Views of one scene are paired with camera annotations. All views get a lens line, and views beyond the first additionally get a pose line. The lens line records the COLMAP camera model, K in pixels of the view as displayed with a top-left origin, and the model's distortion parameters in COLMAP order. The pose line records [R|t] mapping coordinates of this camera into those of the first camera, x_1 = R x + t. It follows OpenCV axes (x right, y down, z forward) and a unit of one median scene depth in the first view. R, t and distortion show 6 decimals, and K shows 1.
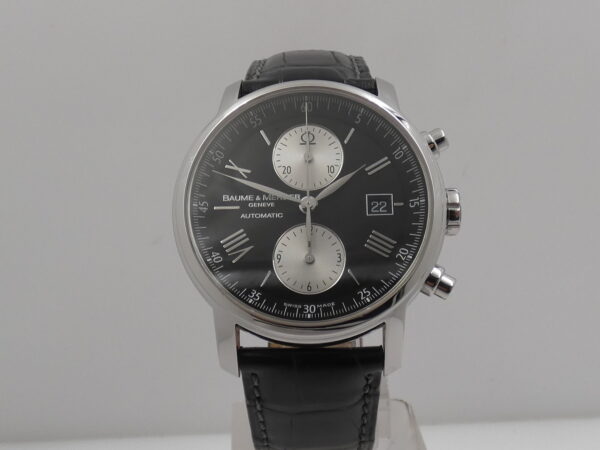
lens RADIAL K [[884.2, 0, 302.2], [0, 884.2, 223.8], [0, 0, 1]] dist [0.037287, 0.000000]
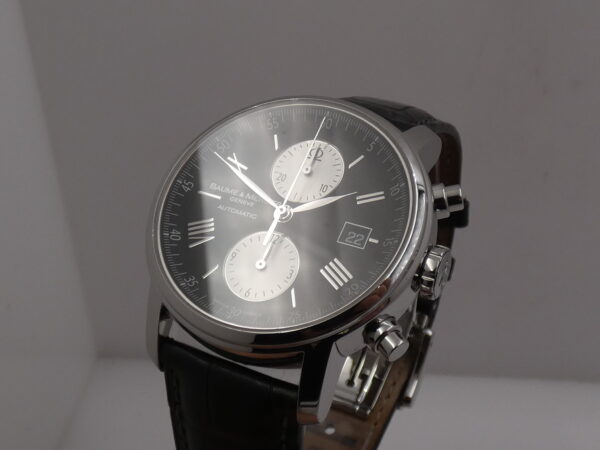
lens RADIAL K [[884.2, 0, 301.8], [0, 884.2, 228.6], [0, 0, 1]] dist [0.037287, 0.000000]
pose [[0.891478, 0.276330, -0.359039, 0.358617], [-0.341030, 0.930987, -0.130240, 0.106630], [0.298271, 0.238549, 0.924191, 0.149439]]
